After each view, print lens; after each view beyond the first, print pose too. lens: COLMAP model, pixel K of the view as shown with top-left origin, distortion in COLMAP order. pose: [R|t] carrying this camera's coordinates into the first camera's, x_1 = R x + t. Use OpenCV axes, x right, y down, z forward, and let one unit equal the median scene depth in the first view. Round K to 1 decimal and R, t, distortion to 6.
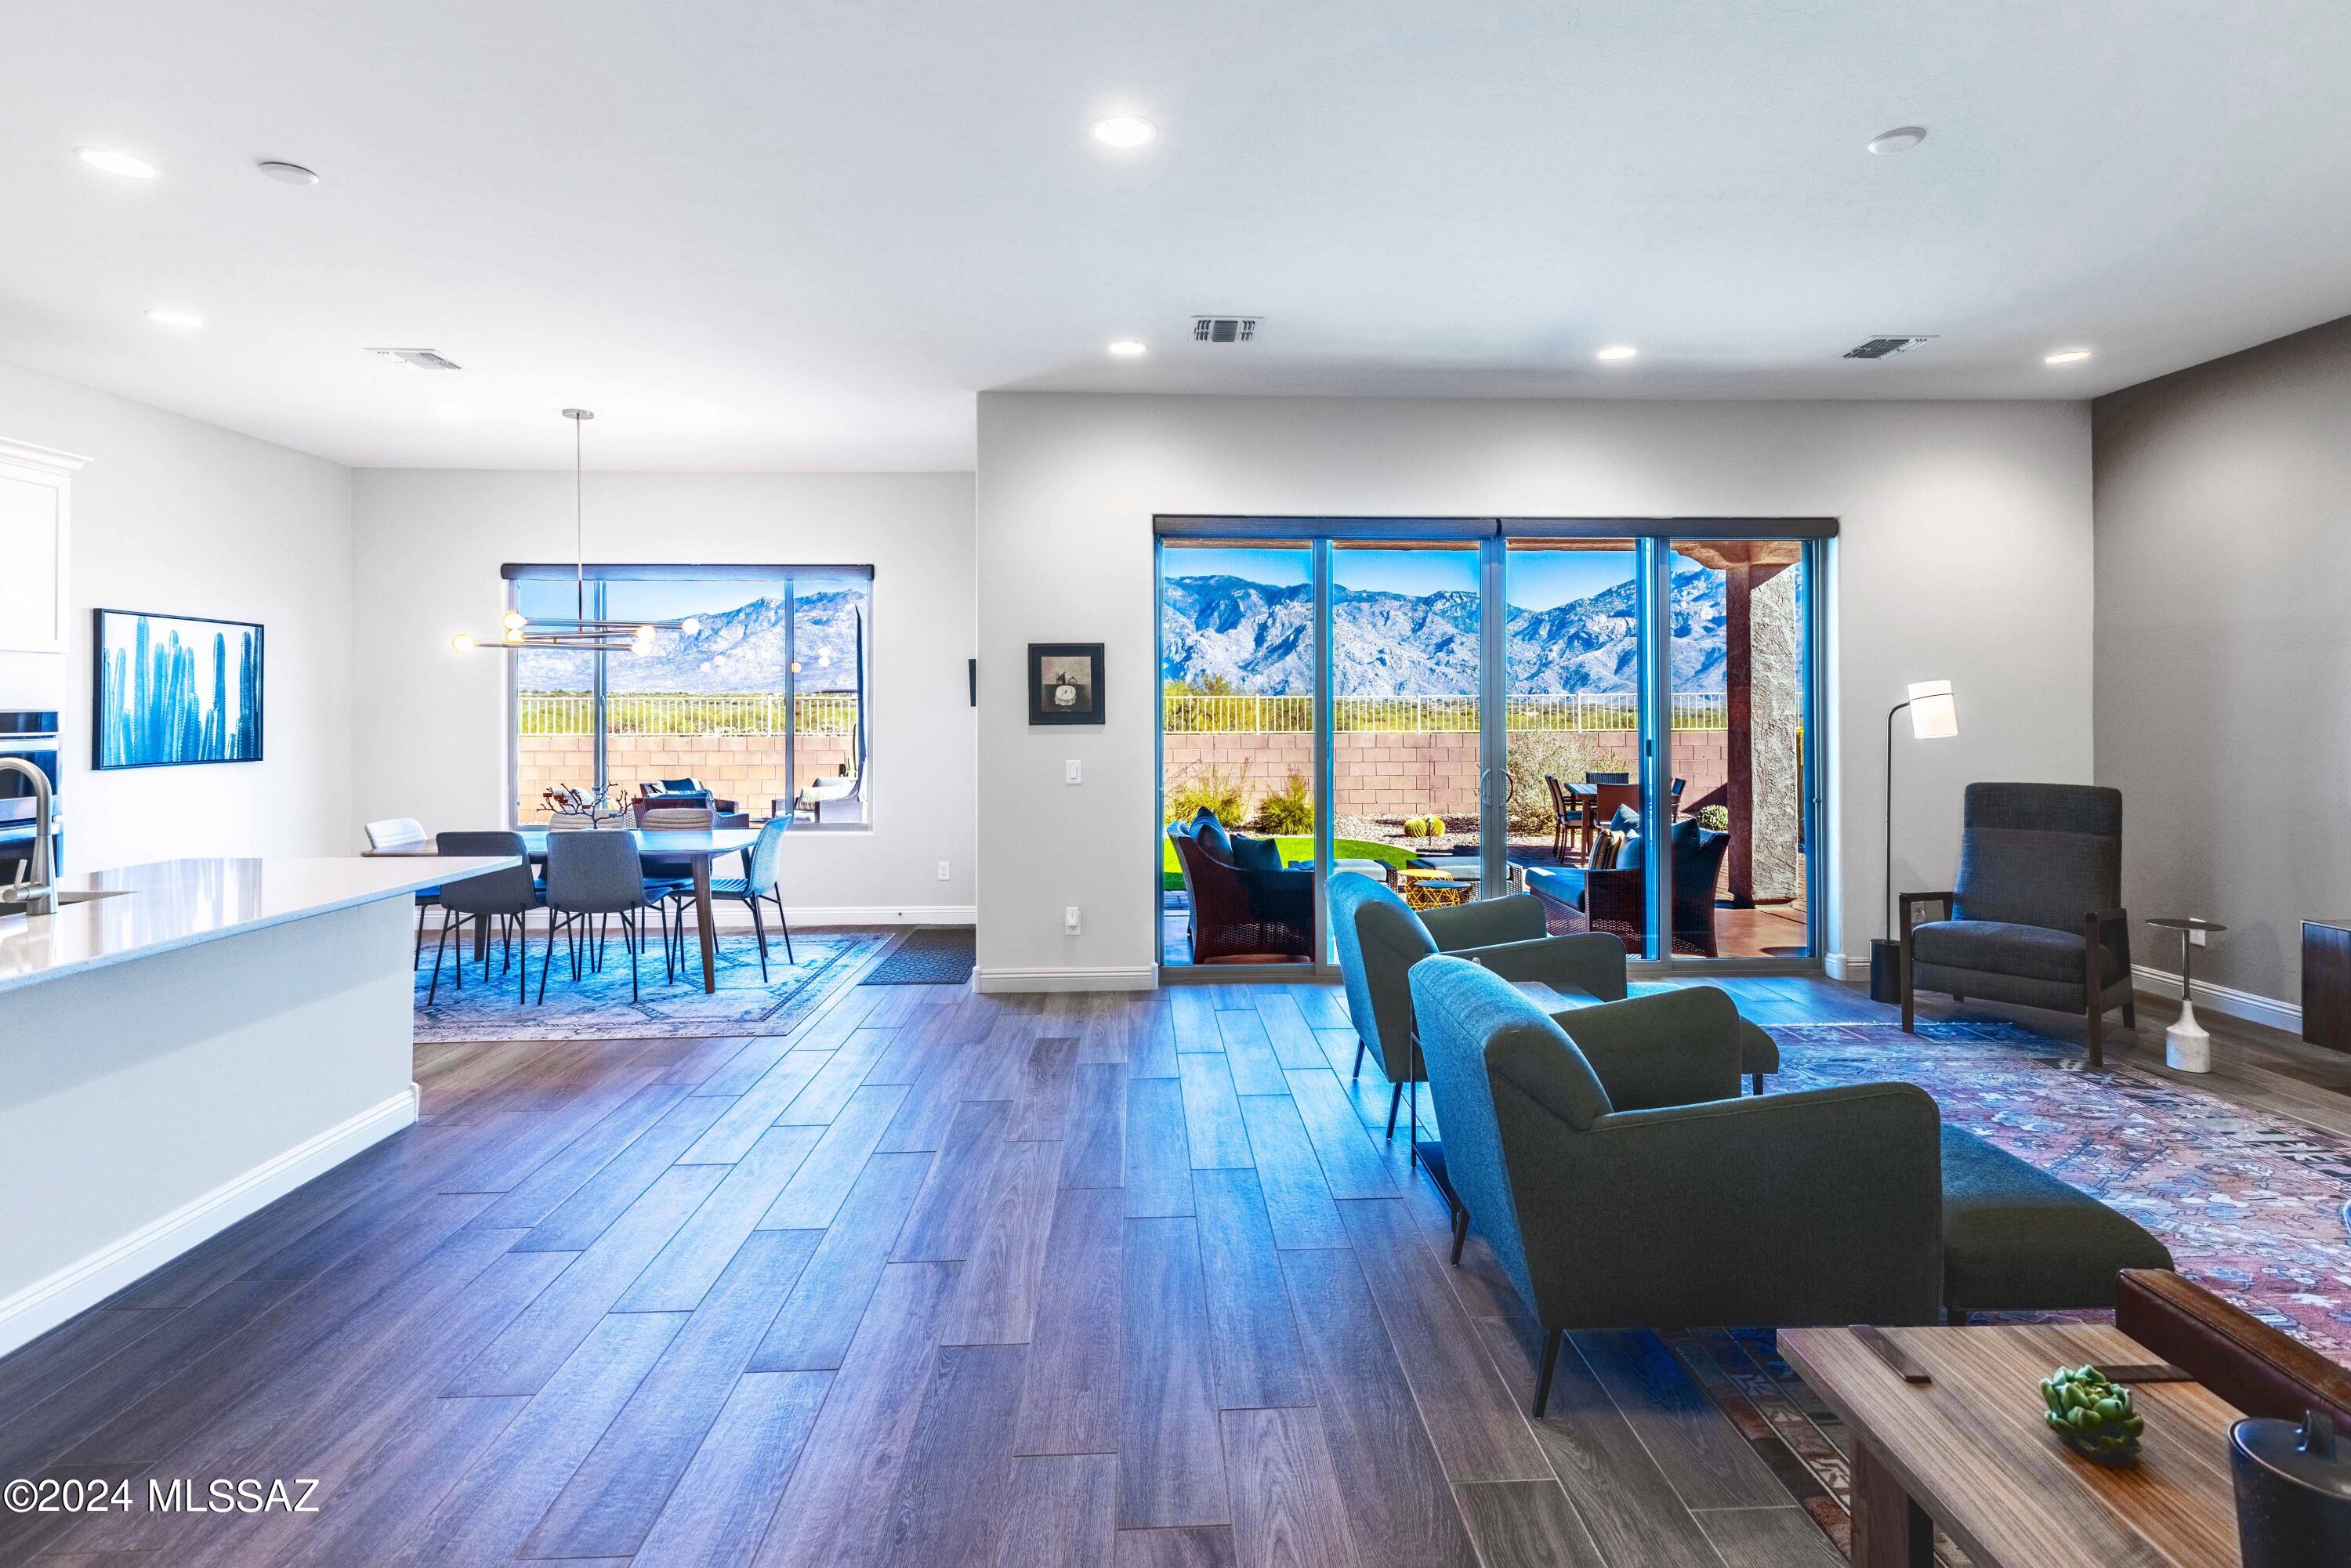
lens RADIAL K [[1125.7, 0, 1225.4], [0, 1125.7, 698.8], [0, 0, 1]] dist [-0.003759, -0.000907]
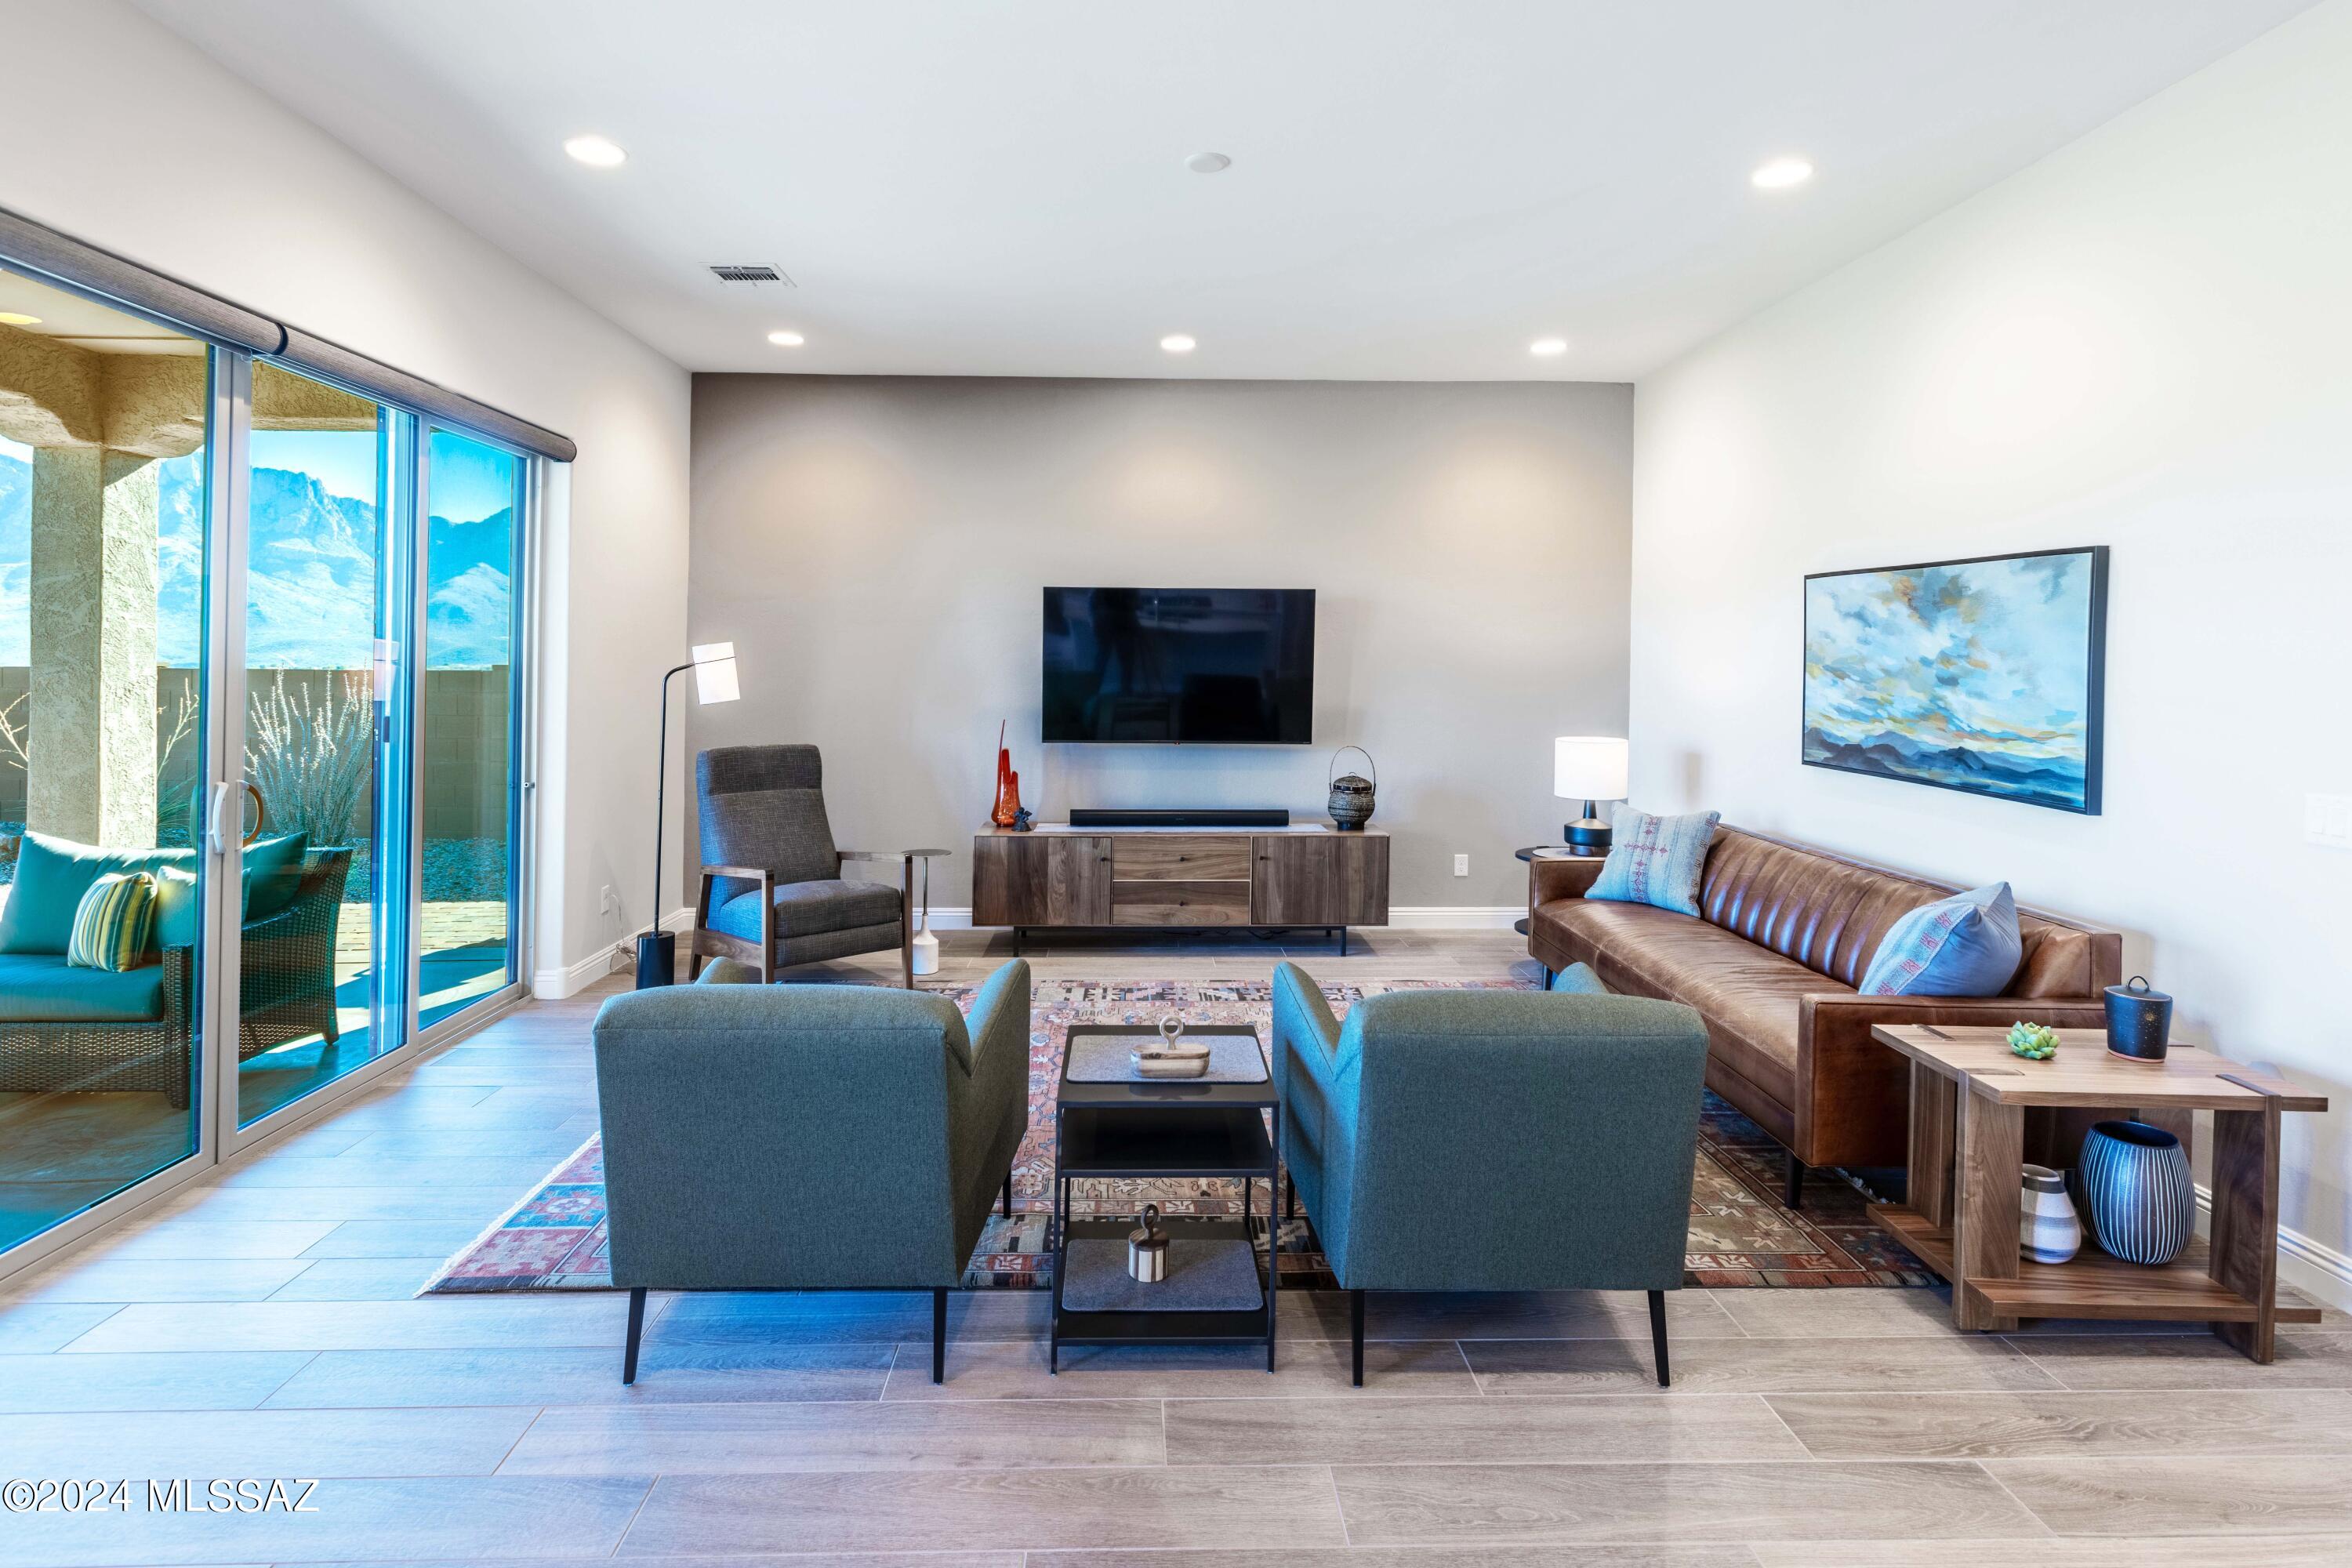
lens RADIAL K [[1168.7, 0, 1174.5], [0, 1168.7, 682.7], [0, 0, 1]] dist [0.001114, 0.000257]
pose [[0.051126, -0.008452, 0.998656, -0.294527], [-0.018228, 0.999790, 0.009395, 0.001106], [-0.998526, -0.018684, 0.050962, 0.519202]]
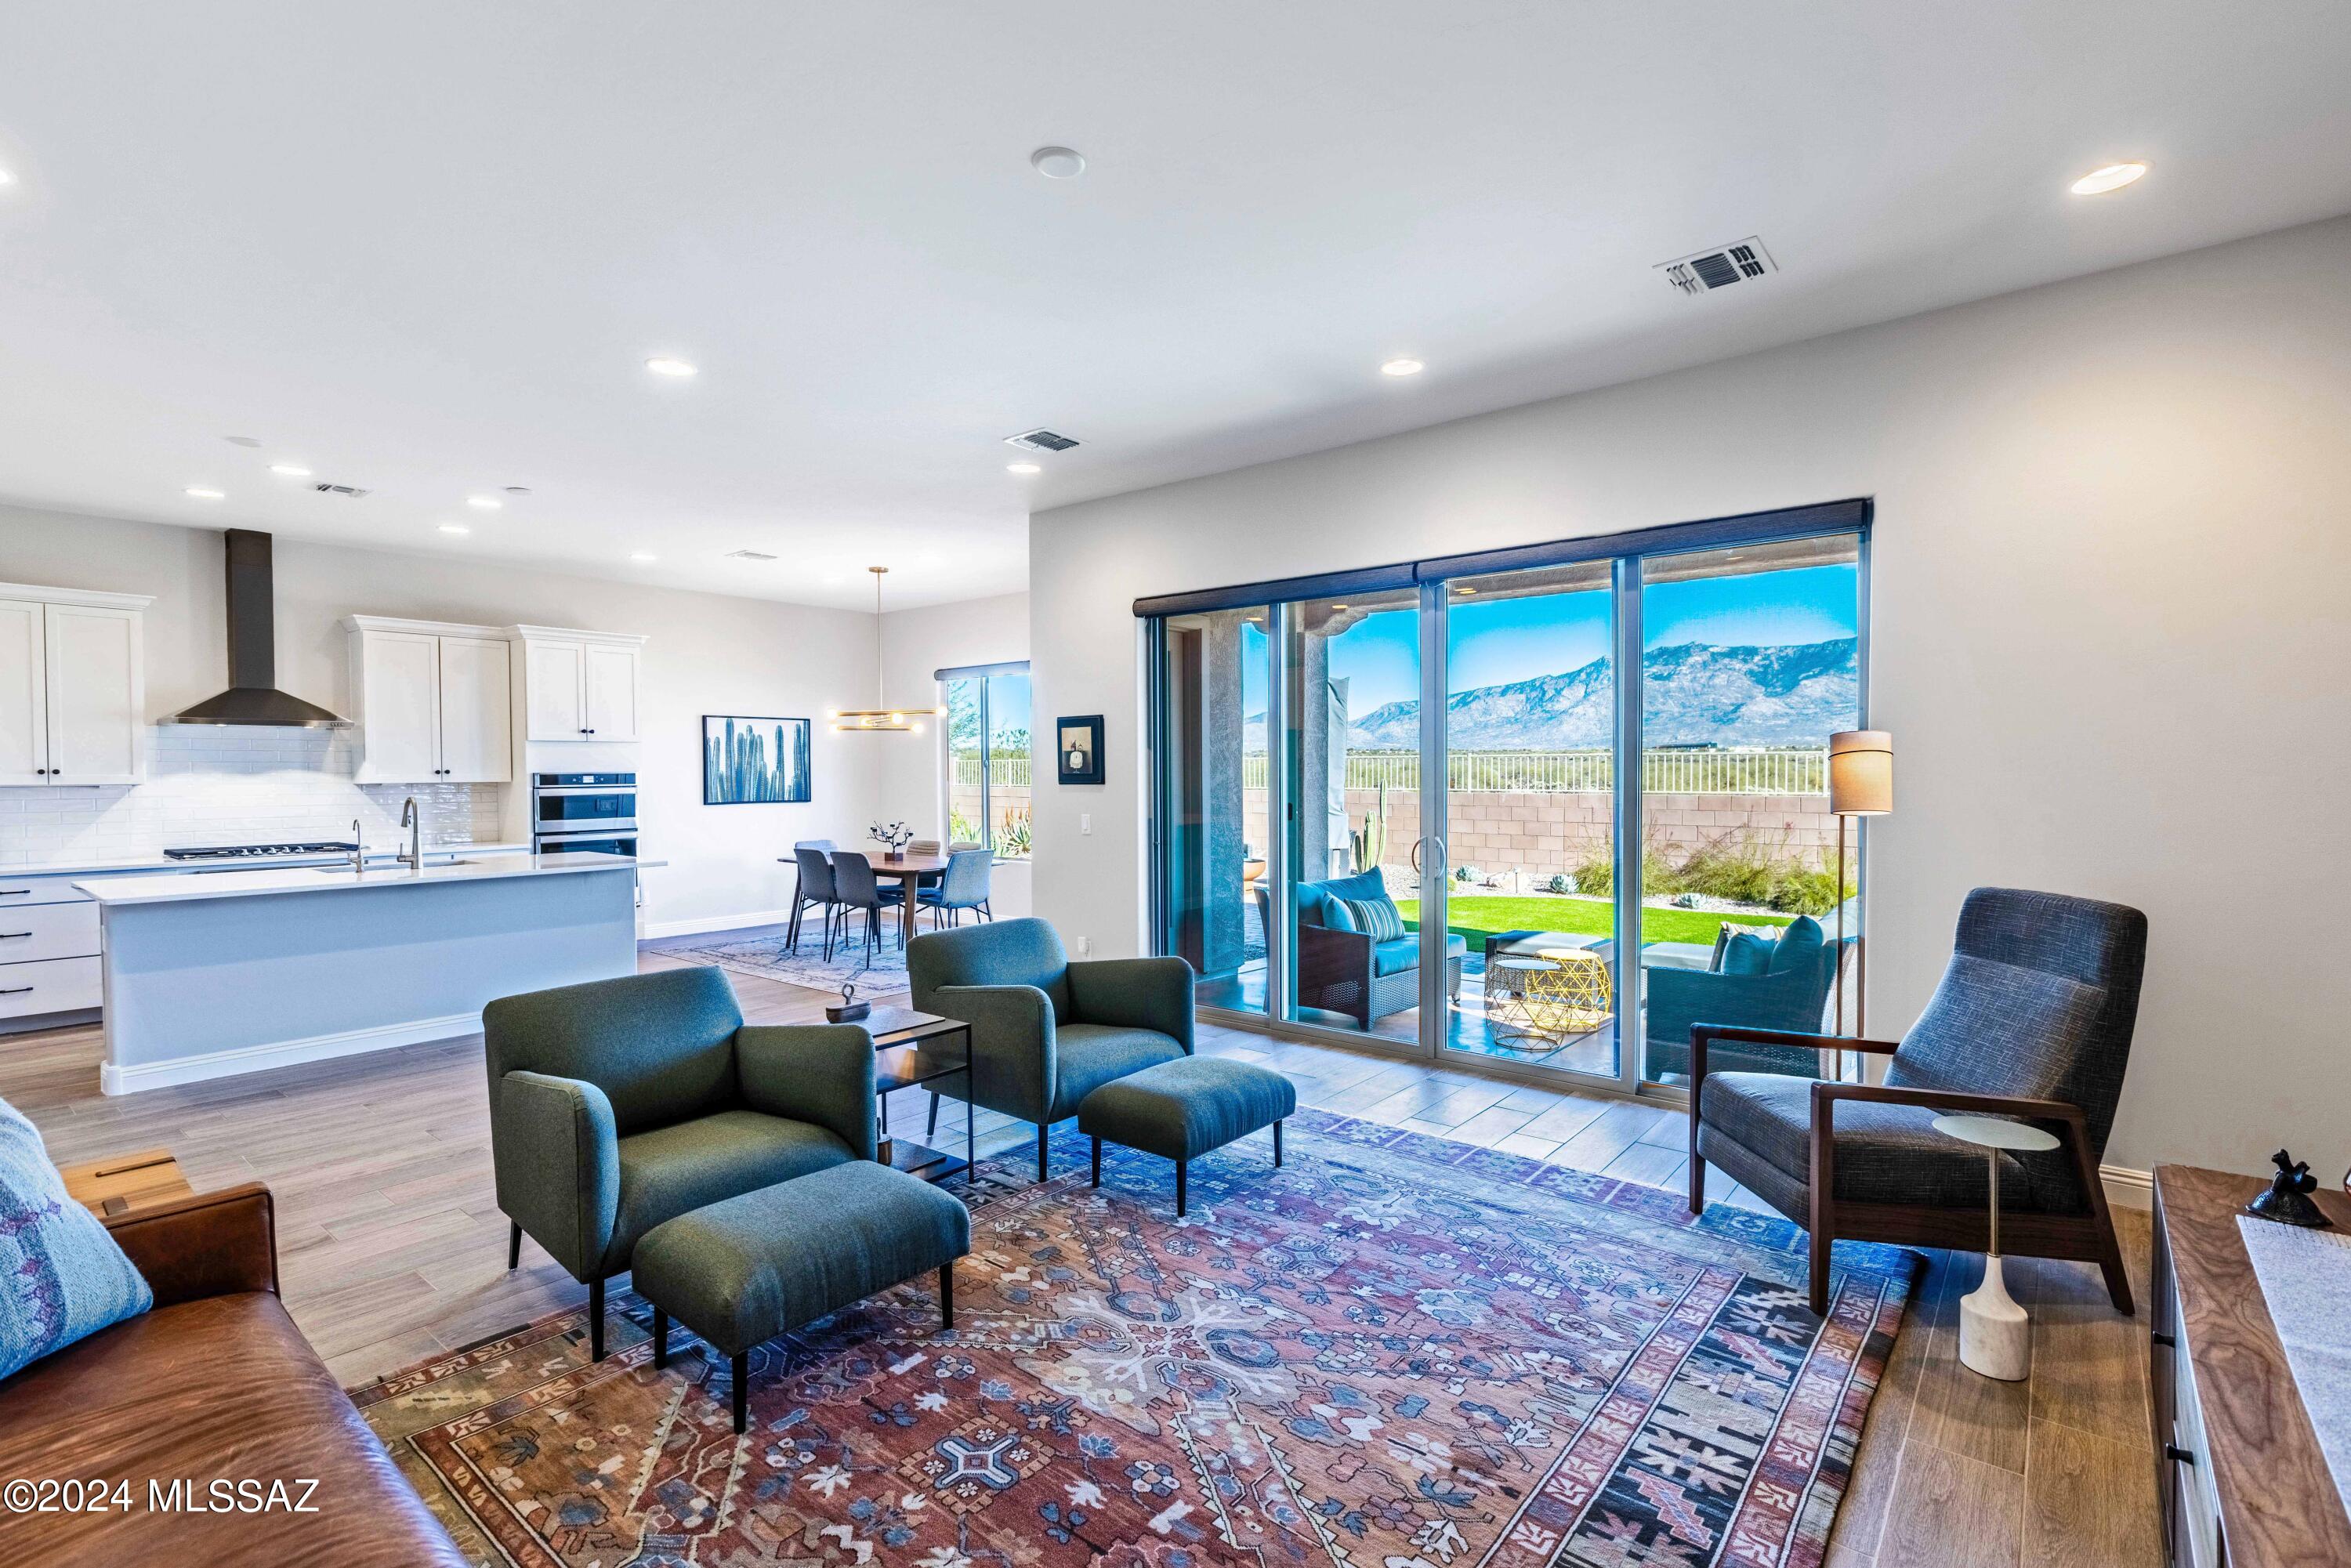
lens RADIAL K [[1125.7, 0, 1230.5], [0, 1125.7, 801.2], [0, 0, 1]] dist [-0.003759, -0.000907]
pose [[0.735451, 0.019226, -0.677305, 0.730128], [0.009007, 0.999232, 0.038145, -0.003151], [0.677518, -0.034154, 0.734713, 0.216235]]
